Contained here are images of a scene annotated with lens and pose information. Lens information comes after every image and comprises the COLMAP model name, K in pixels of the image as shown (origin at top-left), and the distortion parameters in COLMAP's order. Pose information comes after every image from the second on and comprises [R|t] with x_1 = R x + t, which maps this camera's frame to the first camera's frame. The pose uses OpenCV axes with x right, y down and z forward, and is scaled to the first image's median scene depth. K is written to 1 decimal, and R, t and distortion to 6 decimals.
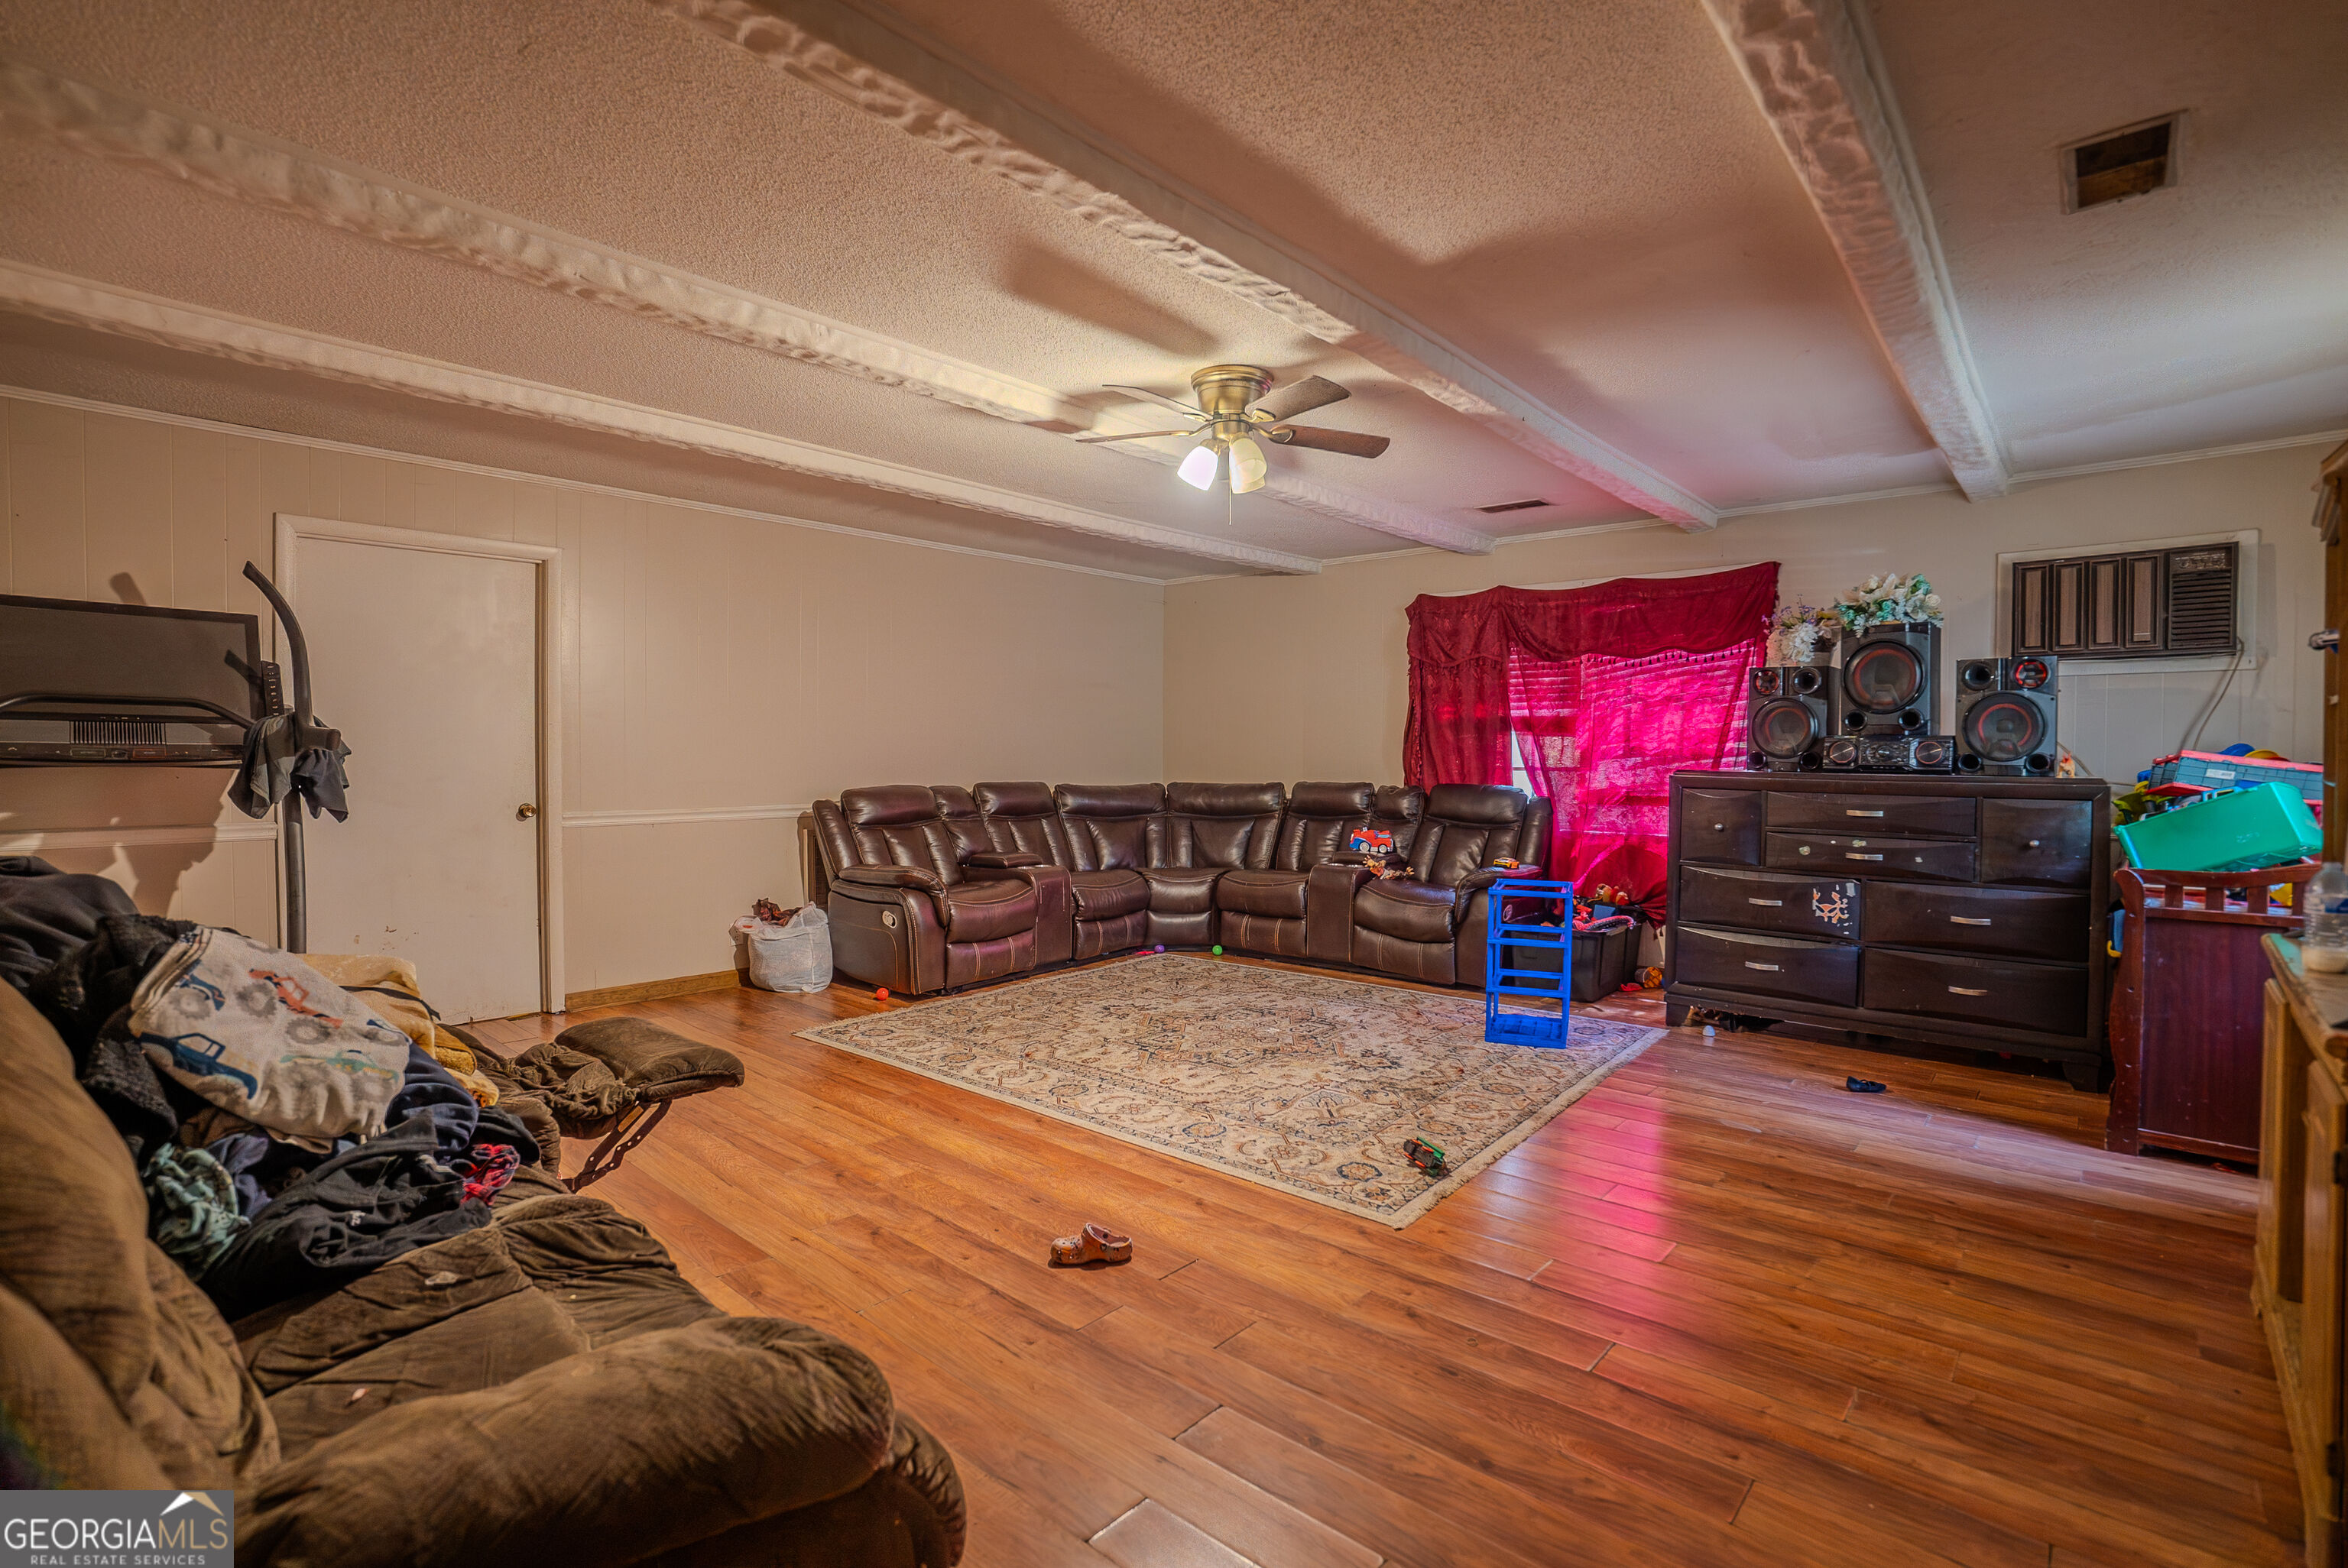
lens RADIAL K [[1077.1, 0, 1189.1], [0, 1077.1, 777.7], [0, 0, 1]] dist [-0.058164, 0.003624]
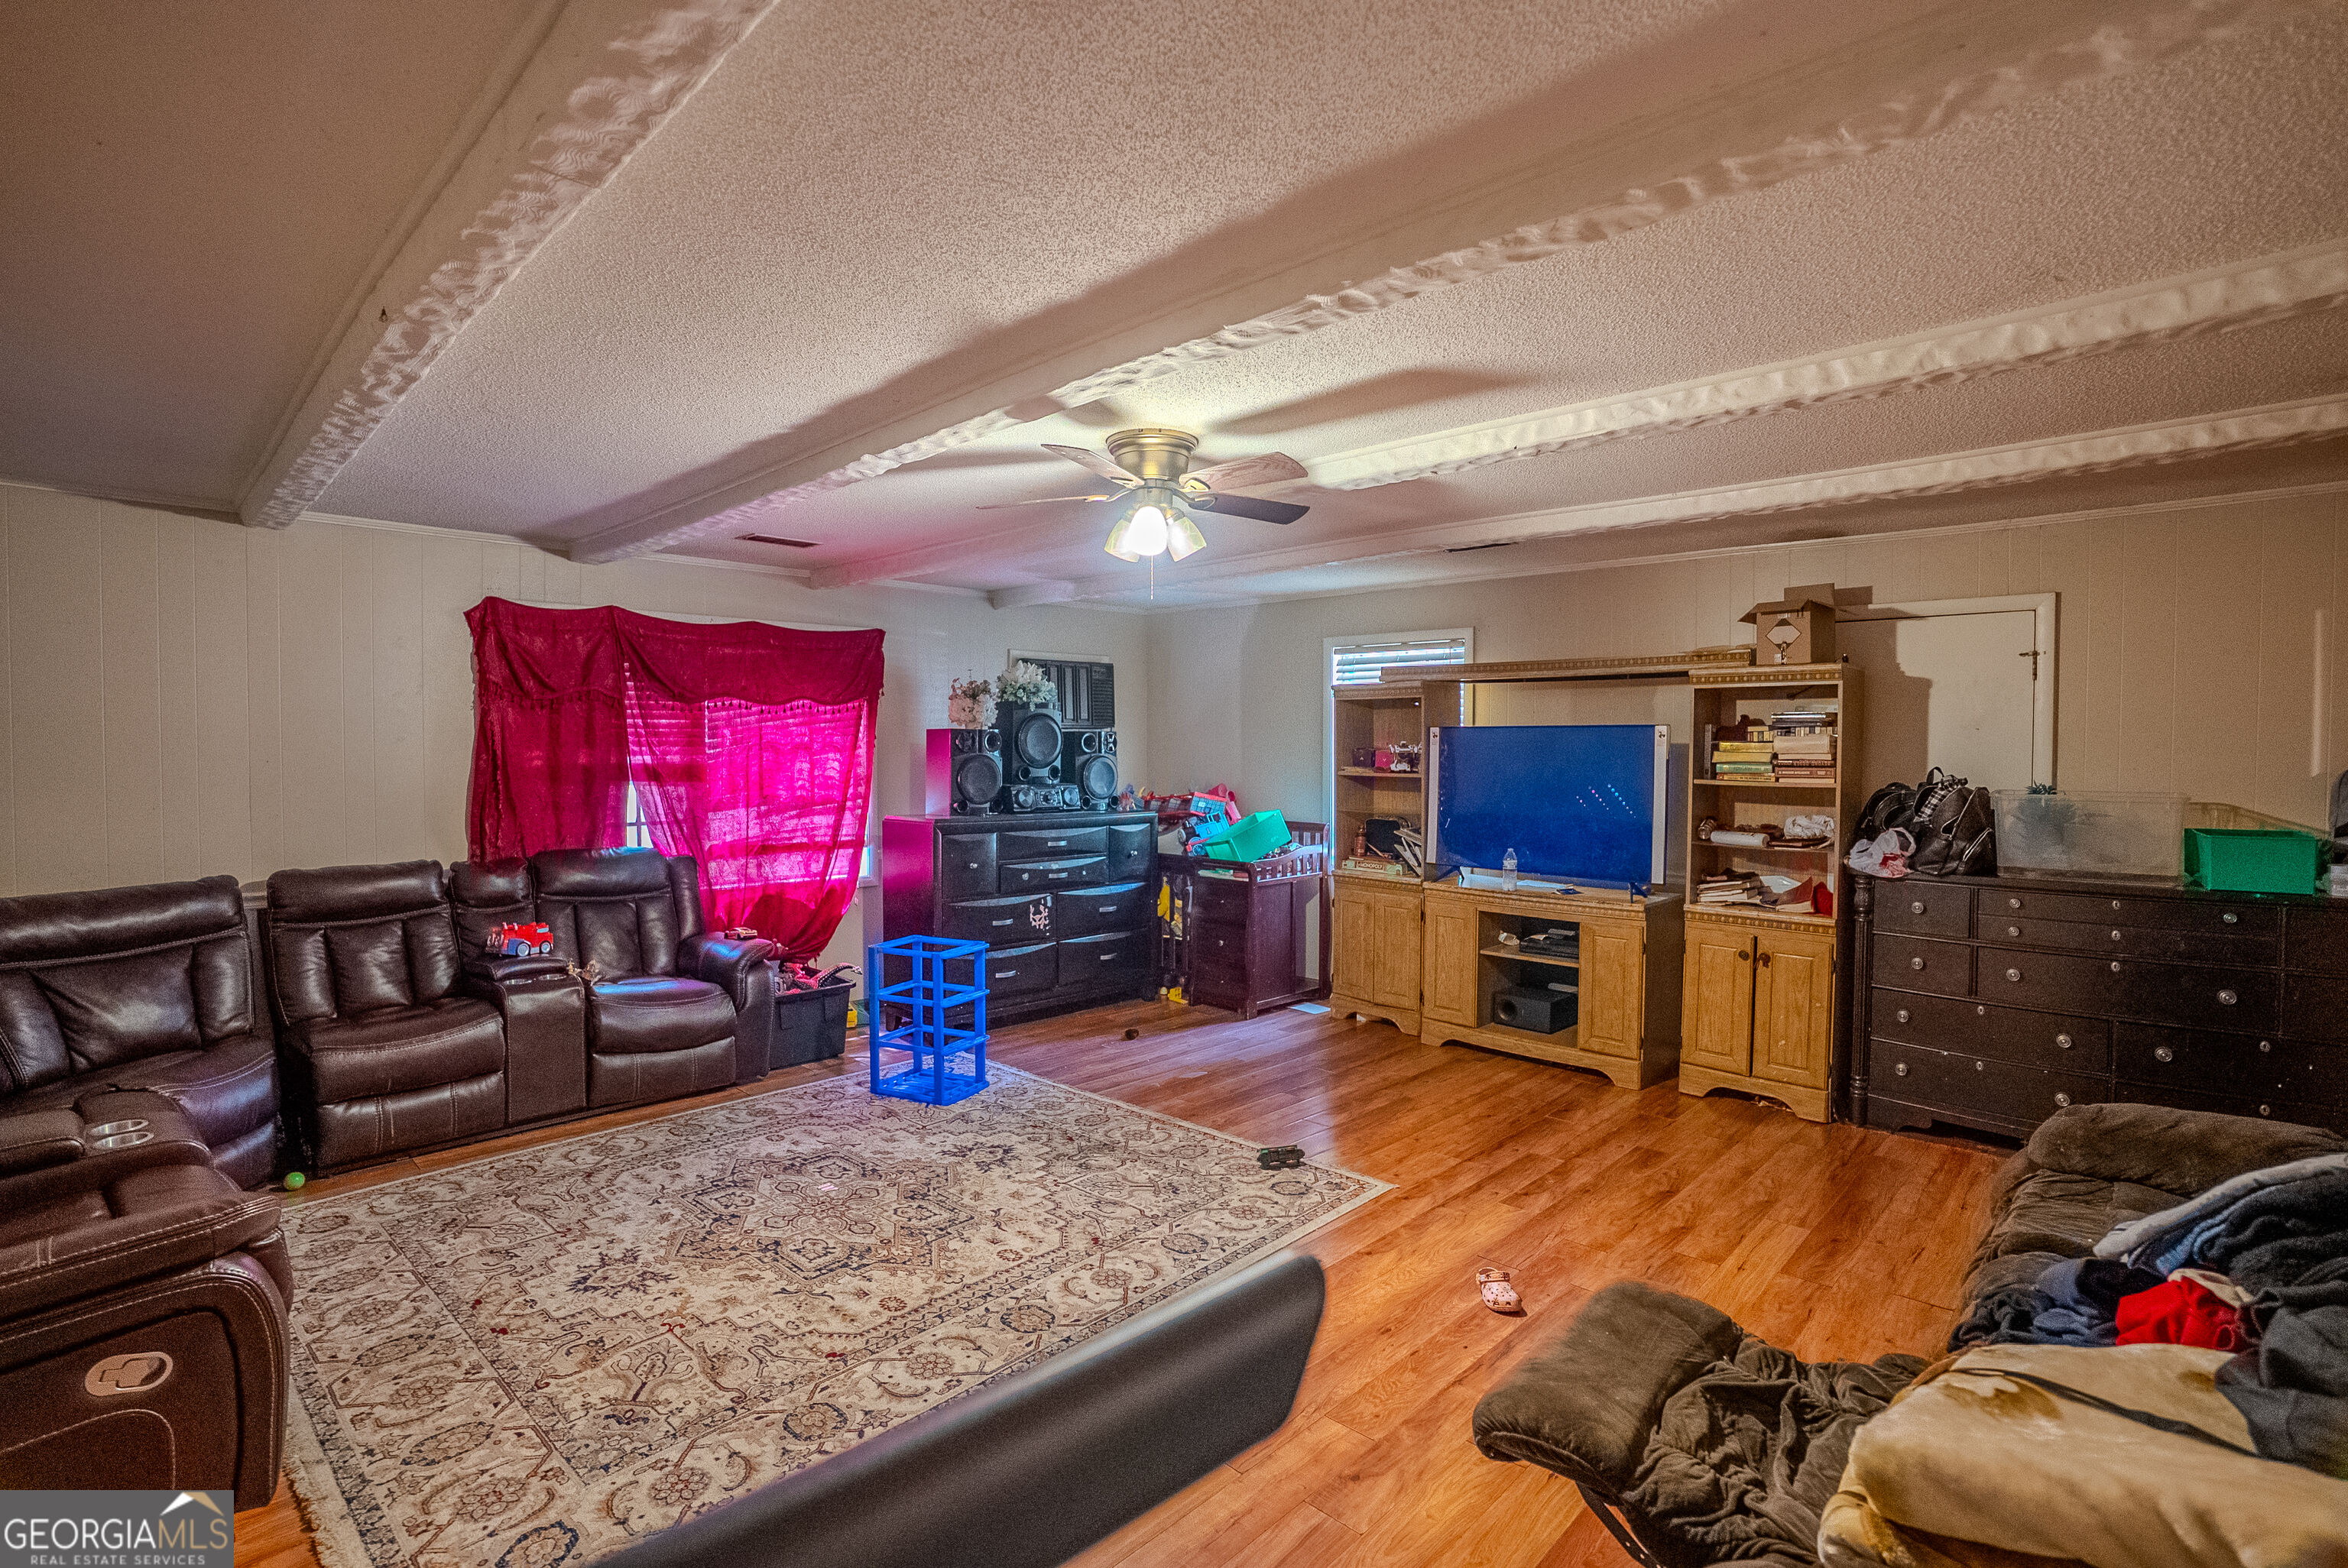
lens RADIAL K [[1077.1, 0, 1186.5], [0, 1077.1, 789.0], [0, 0, 1]] dist [-0.058164, 0.003624]
pose [[0.062447, -0.041910, 0.997168, -0.728411], [0.023272, 0.998907, 0.040526, -0.088369], [-0.997777, 0.020675, 0.063354, 0.745629]]
